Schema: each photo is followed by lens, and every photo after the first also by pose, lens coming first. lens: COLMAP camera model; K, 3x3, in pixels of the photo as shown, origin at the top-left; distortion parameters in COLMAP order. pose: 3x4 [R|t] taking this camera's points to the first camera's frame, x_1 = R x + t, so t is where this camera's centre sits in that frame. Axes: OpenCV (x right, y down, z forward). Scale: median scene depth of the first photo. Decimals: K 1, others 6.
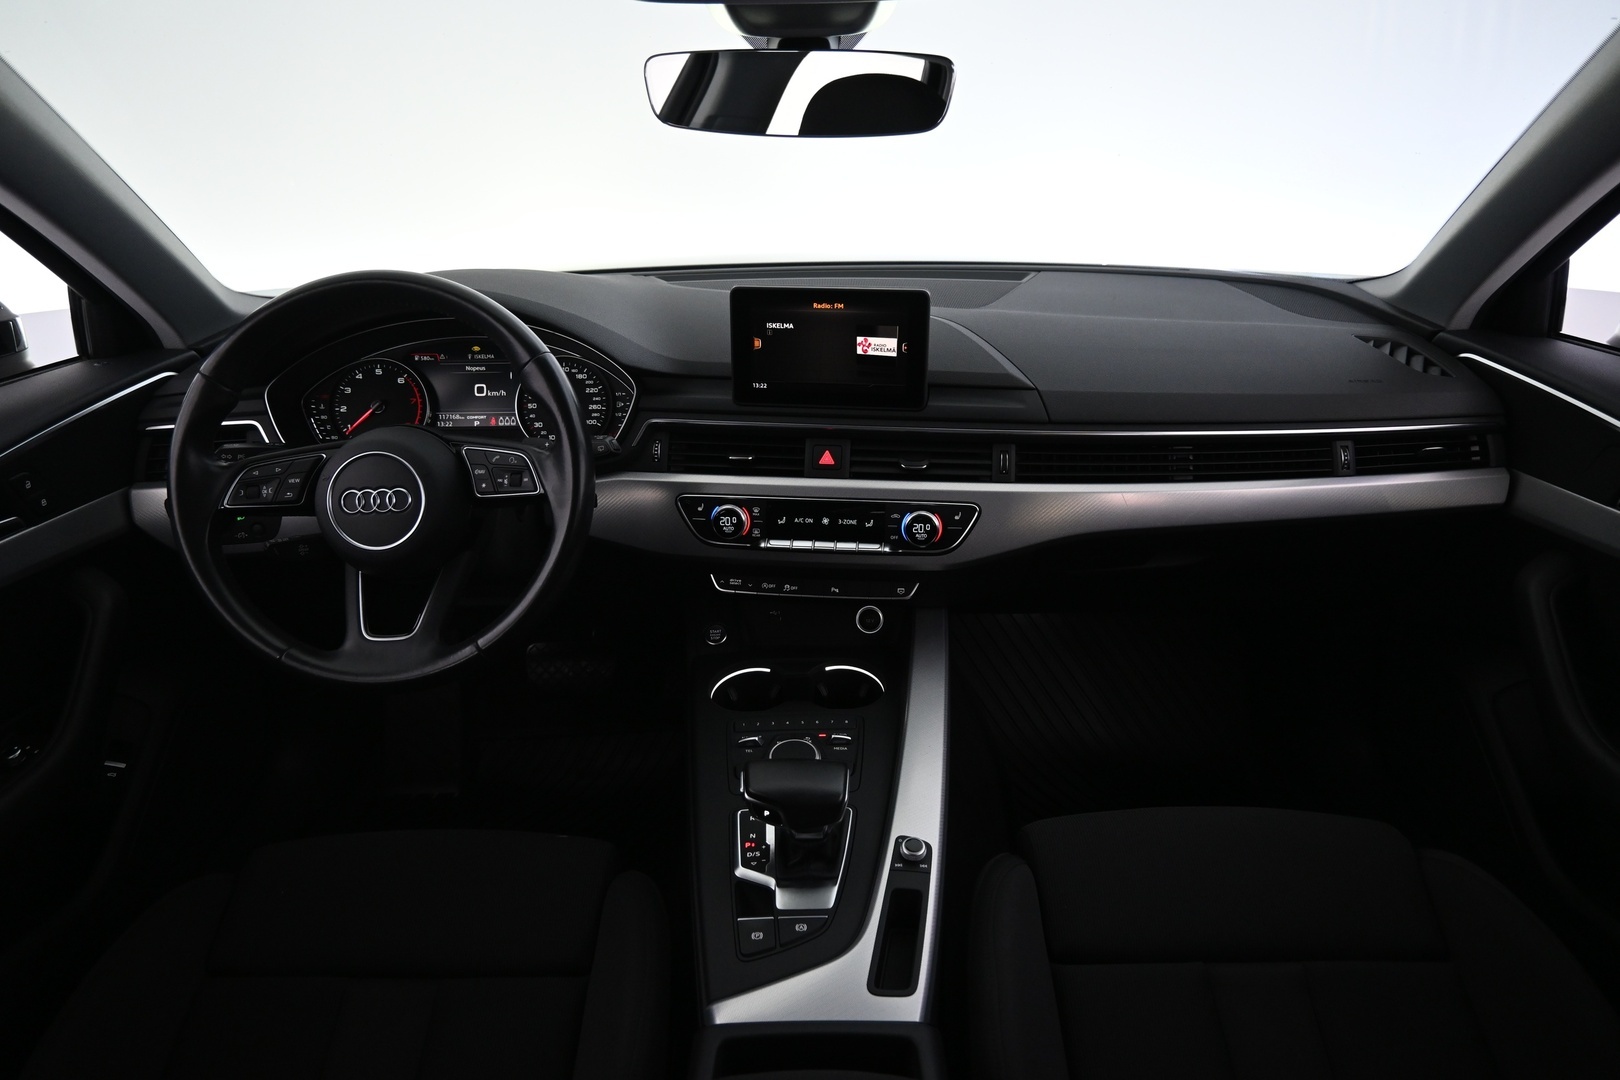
lens RADIAL K [[1105.4, 0, 814.9], [0, 1105.4, 544.0], [0, 0, 1]] dist [0.000143, -0.000969]
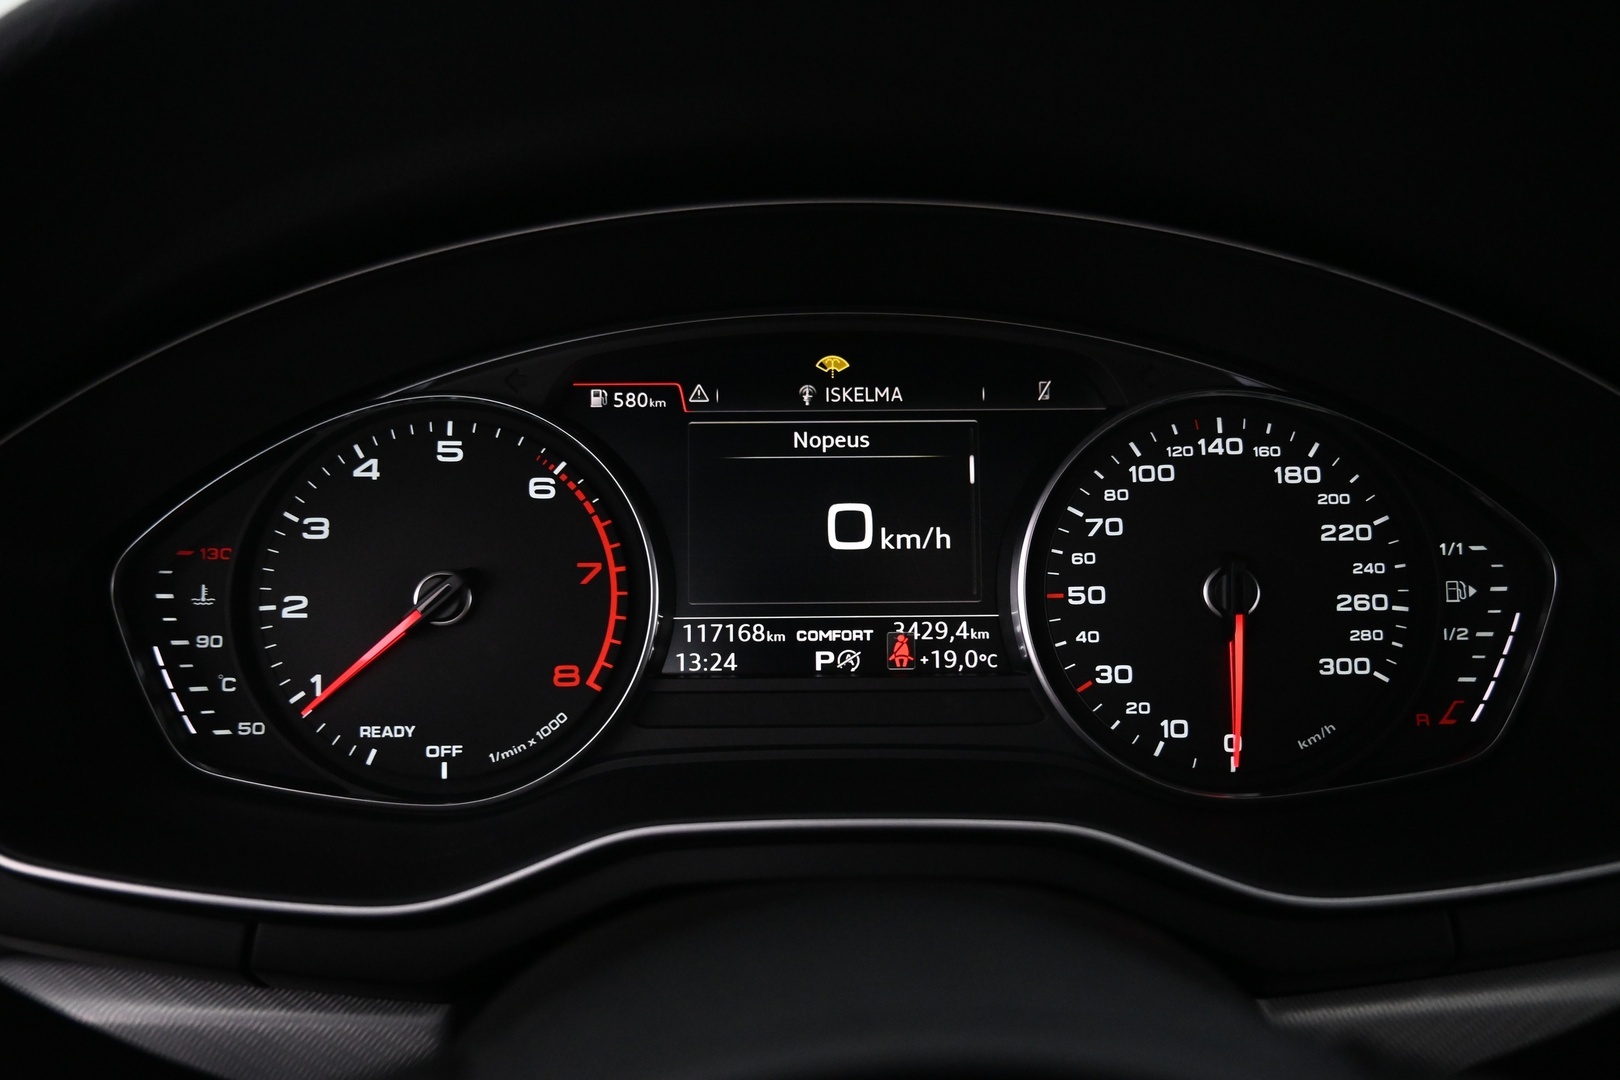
lens RADIAL K [[1105.4, 0, 803.6], [0, 1105.4, 541.5], [0, 0, 1]] dist [0.000143, -0.000969]
pose [[0.999672, 0.003645, 0.025369, -0.329919], [-0.001545, 0.996607, -0.082294, -0.118837], [-0.025583, 0.082228, 0.996285, 0.774805]]
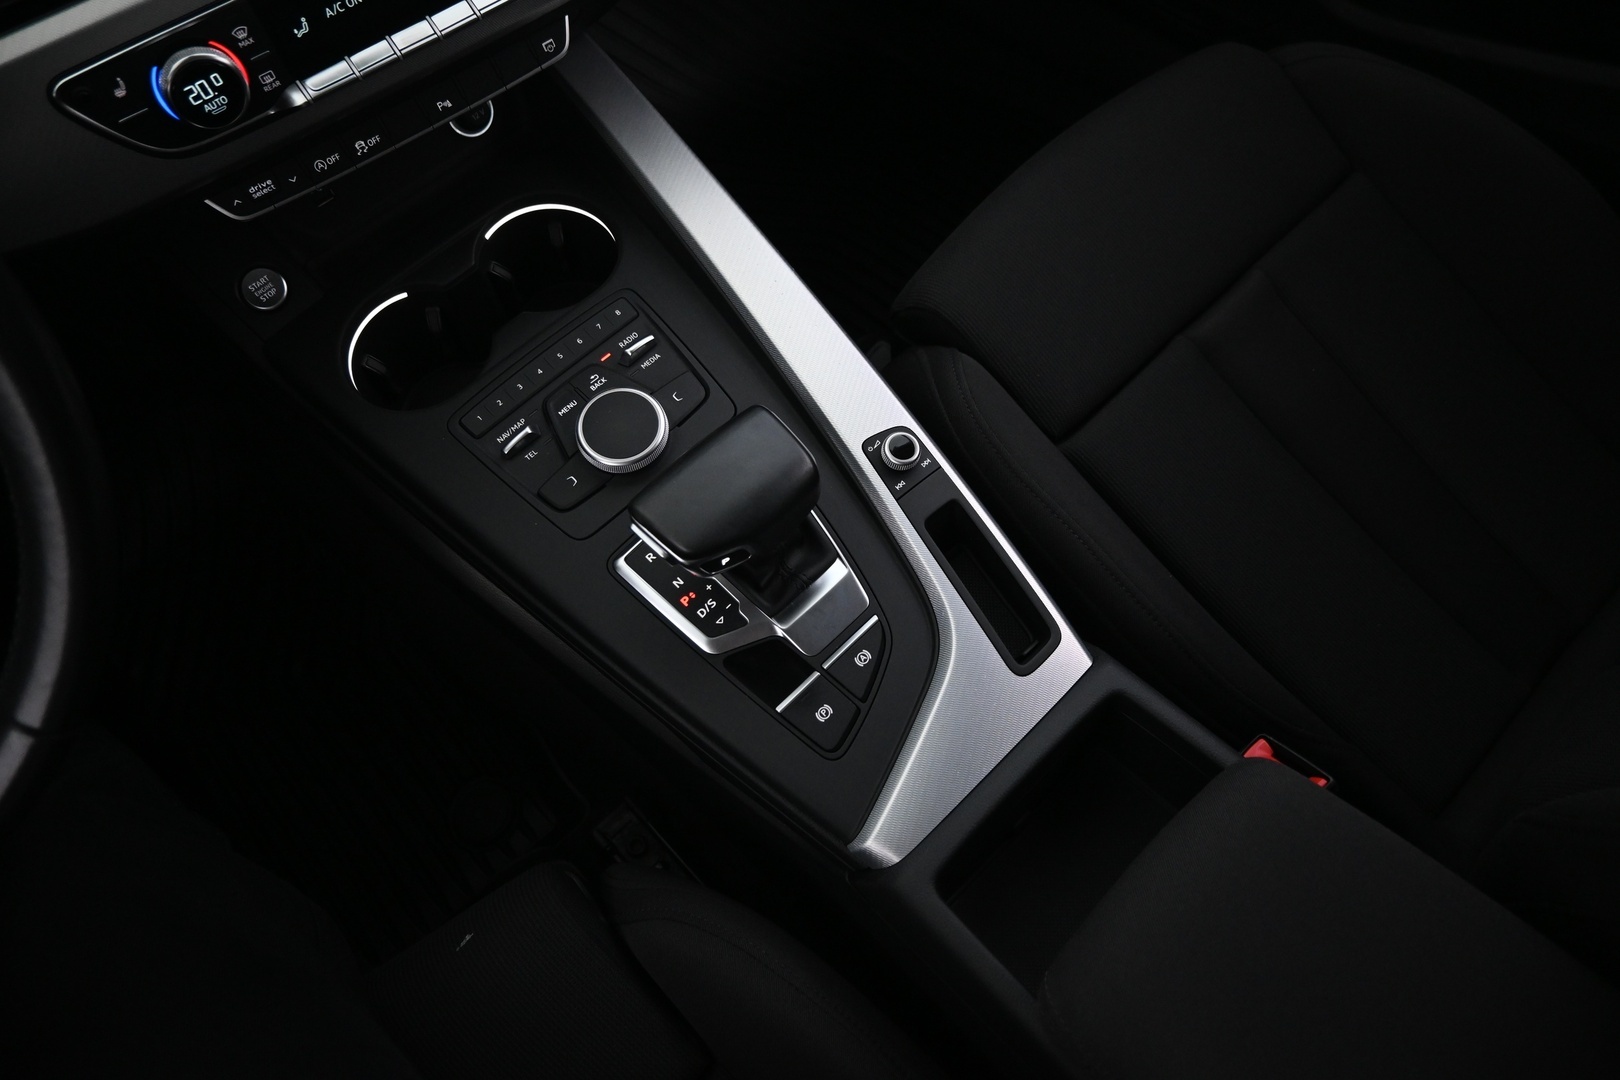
lens RADIAL K [[1105.4, 0, 807.5], [0, 1105.4, 539.0], [0, 0, 1]] dist [0.000143, -0.000969]
pose [[0.721165, -0.624127, 0.300644, -0.142889], [0.315427, 0.682210, 0.659618, -0.108510], [-0.616787, -0.380862, 0.688852, 0.450871]]
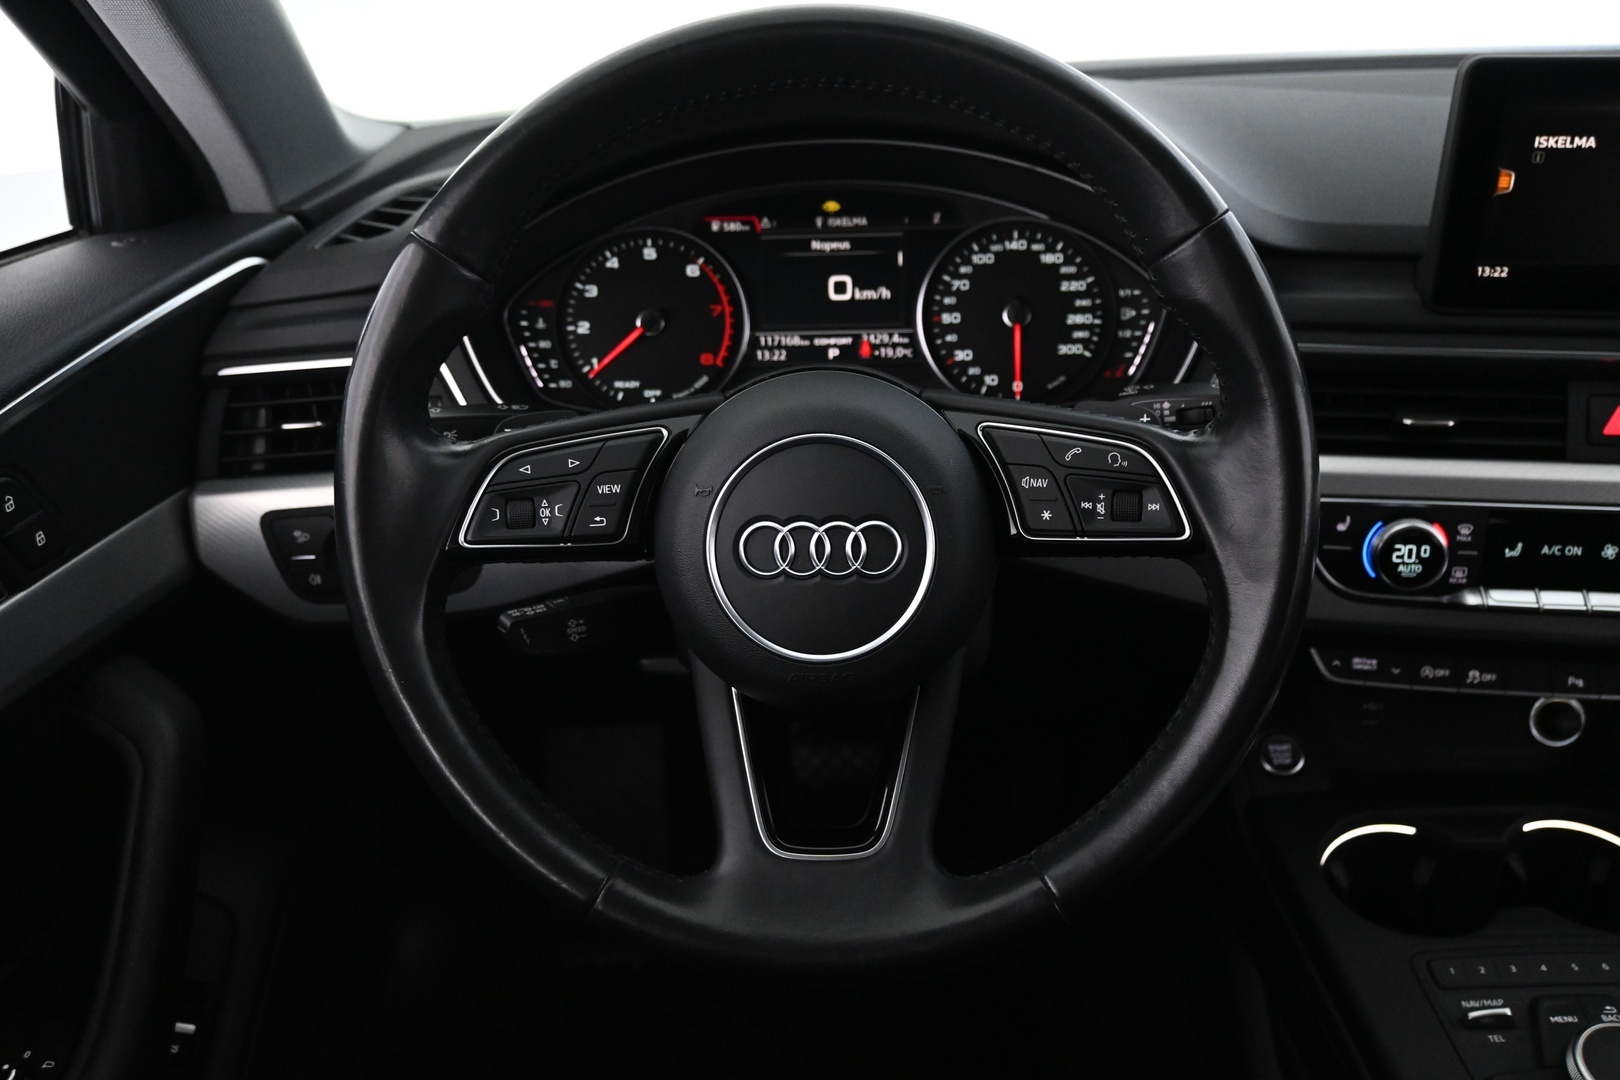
lens RADIAL K [[1340.4, 0, 810.5], [0, 1340.4, 540.1], [0, 0, 1]] dist [0.002862, -0.011033]
pose [[0.999675, -0.005982, -0.024793, -0.311614], [0.007211, 0.998734, 0.049789, -0.055047], [0.024464, -0.049951, 0.998452, 0.384597]]
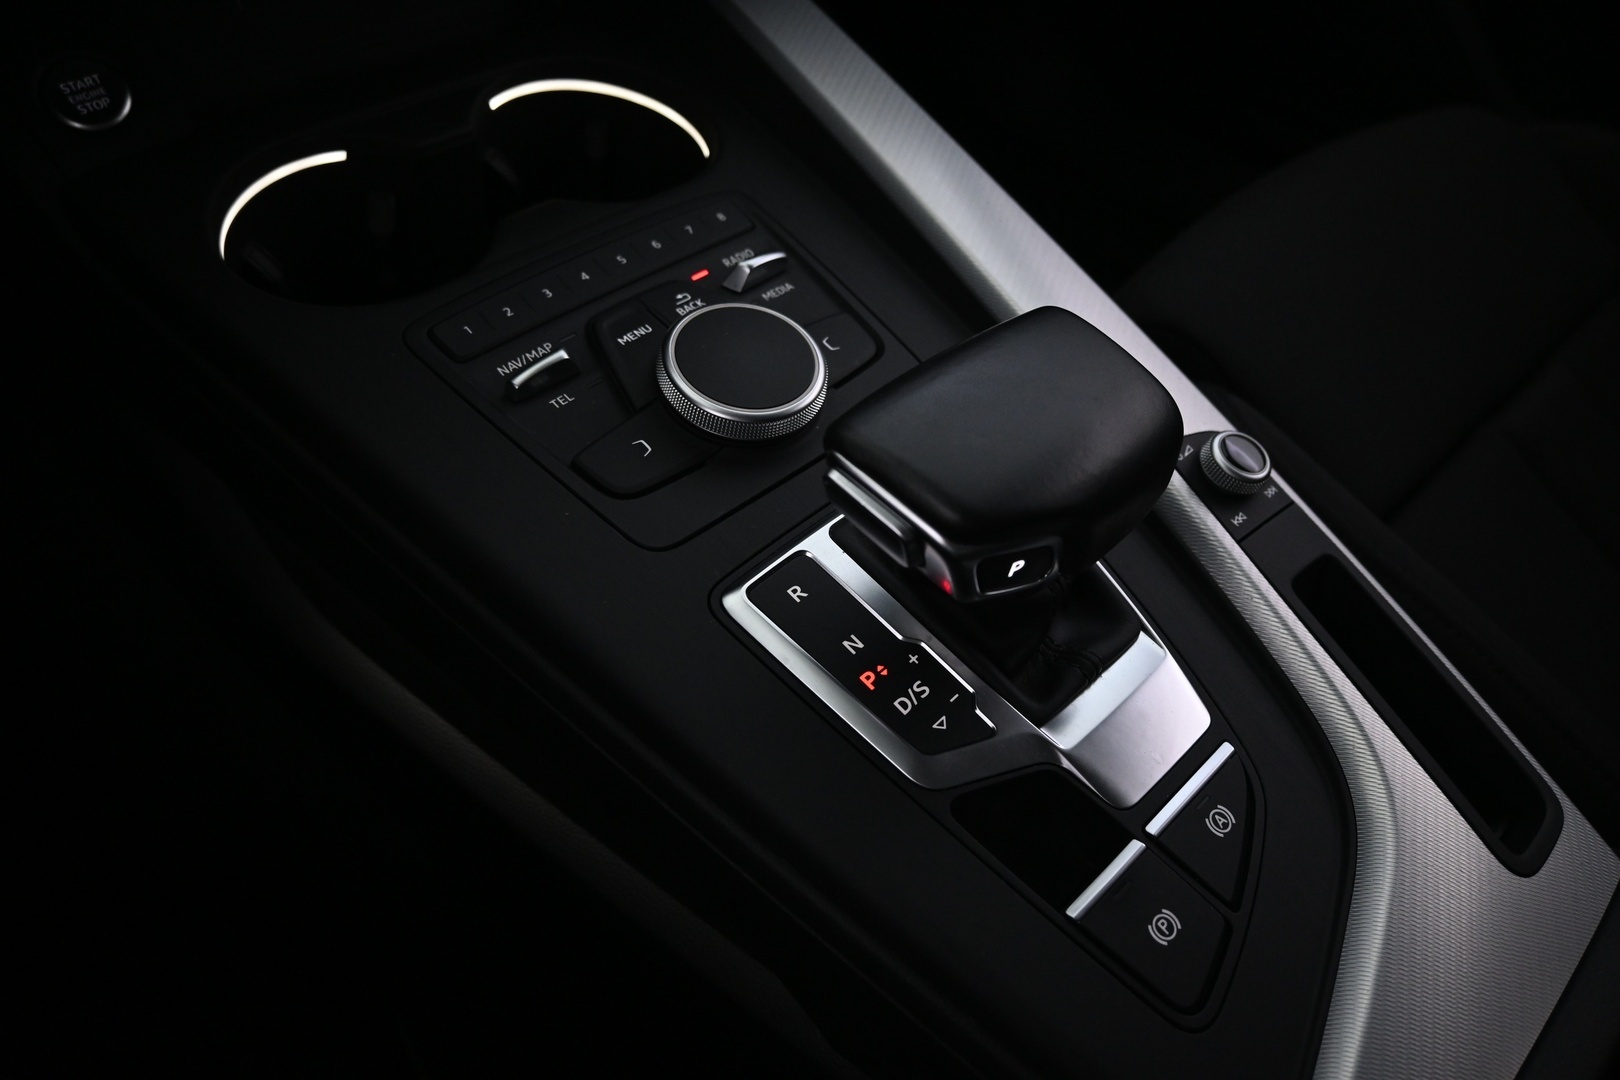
lens RADIAL K [[1237.7, 0, 808.6], [0, 1237.7, 538.2], [0, 0, 1]] dist [-0.010907, 0.004116]
pose [[0.705498, -0.447692, 0.549404, -0.196721], [0.167748, 0.858672, 0.484297, 0.060126], [-0.688574, -0.249509, 0.680890, 0.648190]]
